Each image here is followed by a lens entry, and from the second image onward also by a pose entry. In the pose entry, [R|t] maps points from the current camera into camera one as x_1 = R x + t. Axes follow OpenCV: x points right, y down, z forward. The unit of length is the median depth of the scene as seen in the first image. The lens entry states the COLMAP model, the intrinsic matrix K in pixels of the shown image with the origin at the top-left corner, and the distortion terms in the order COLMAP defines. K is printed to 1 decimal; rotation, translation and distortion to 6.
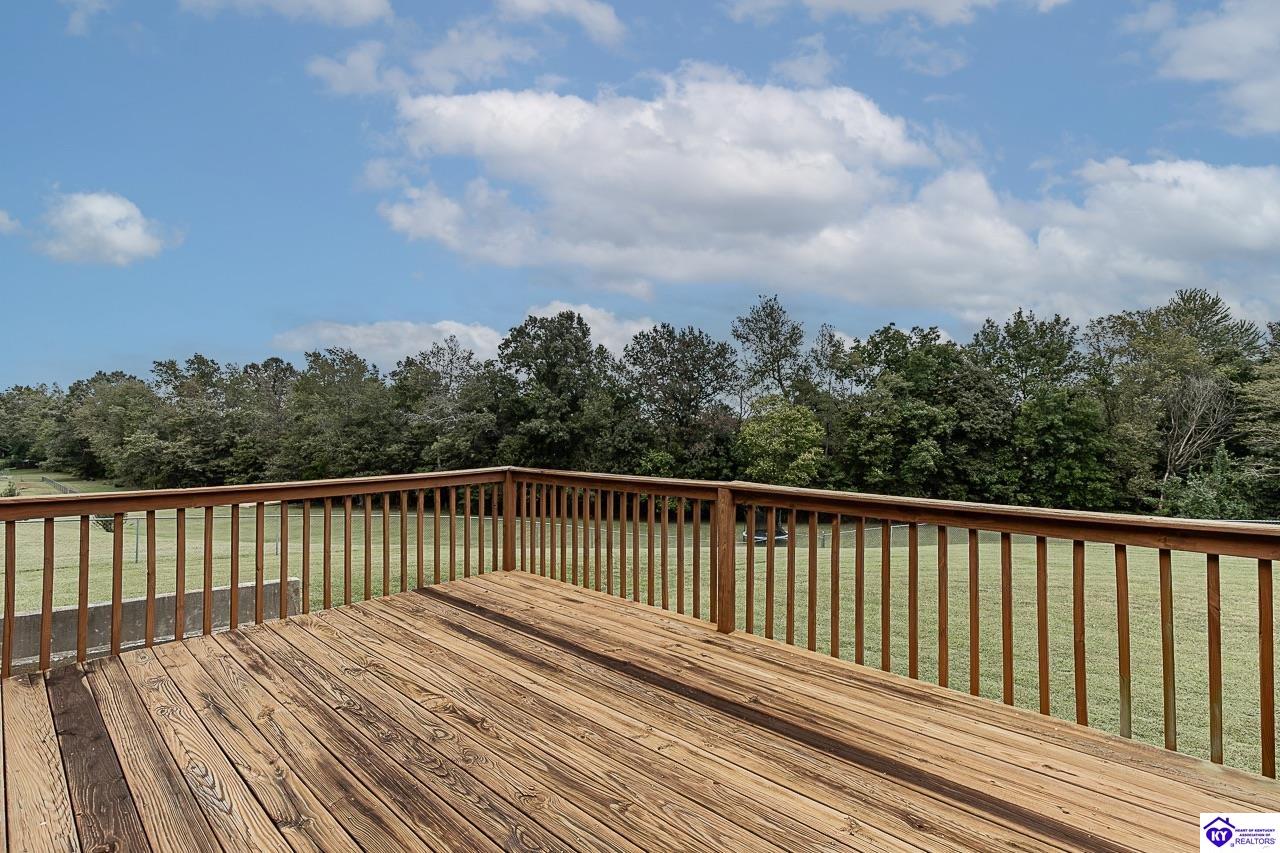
lens RADIAL K [[581.0, 0, 639.9], [0, 581.0, 430.3], [0, 0, 1]] dist [0.008798, 0.000956]
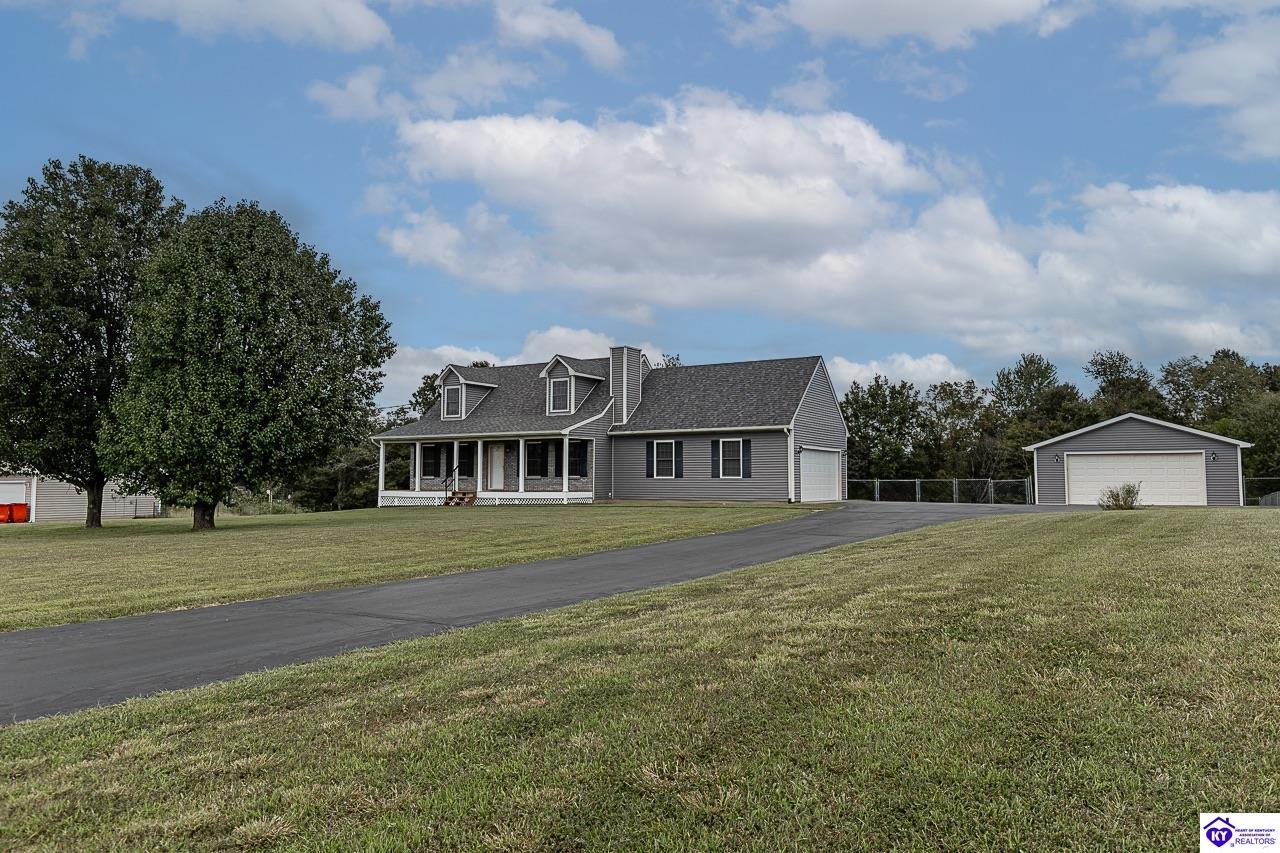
lens RADIAL K [[859.7, 0, 647.6], [0, 859.7, 425.4], [0, 0, 1]] dist [-0.001229, -0.001669]
pose [[0.979083, 0.012468, 0.203078, -0.149688], [0.002042, 0.997468, -0.071081, 0.018169], [-0.203450, 0.070009, 0.976579, -0.560427]]
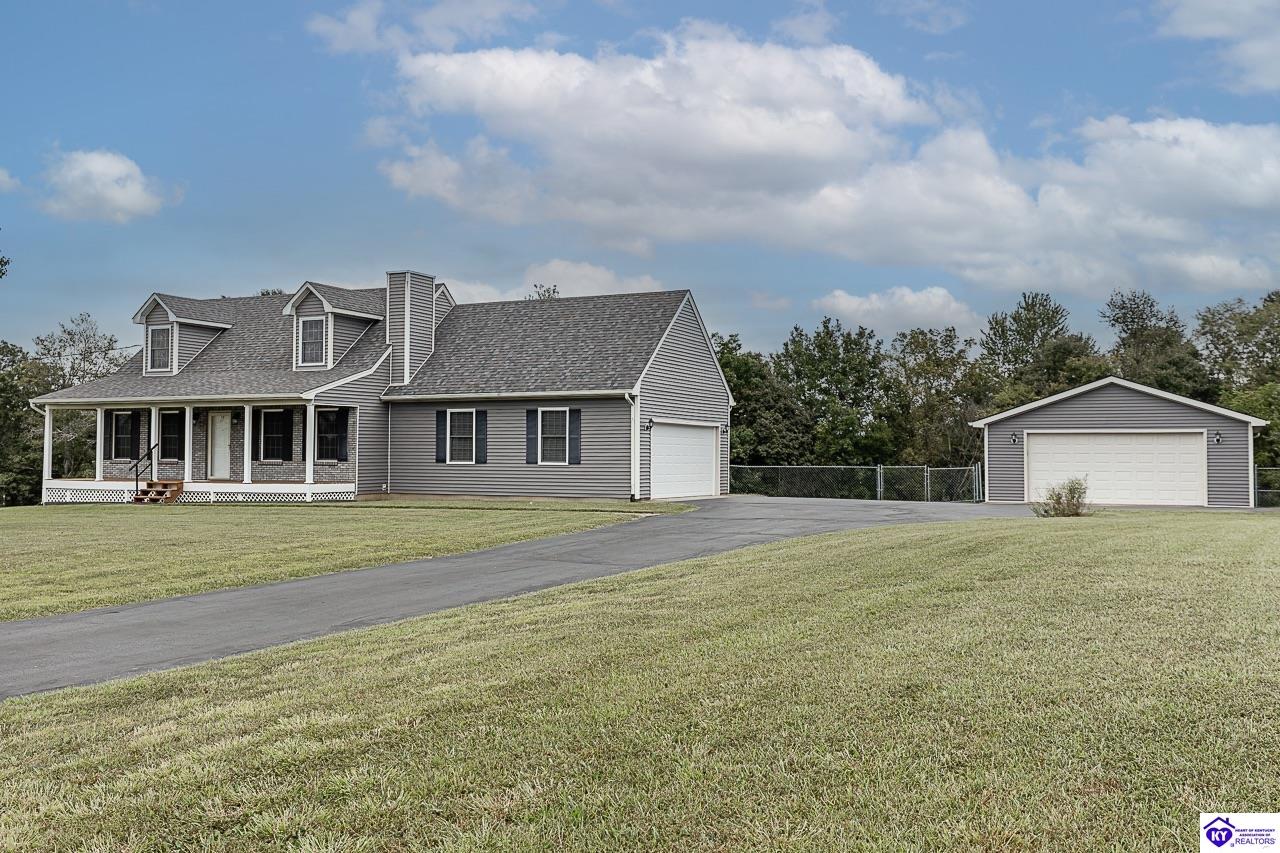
lens RADIAL K [[1175.8, 0, 640.1], [0, 1175.8, 426.3], [0, 0, 1]] dist [-0.001612, 0.000000]
pose [[0.958182, 0.011918, 0.285911, -0.106644], [-0.002211, 0.999411, -0.034251, 0.014385], [-0.286150, 0.032187, 0.957644, -0.546406]]
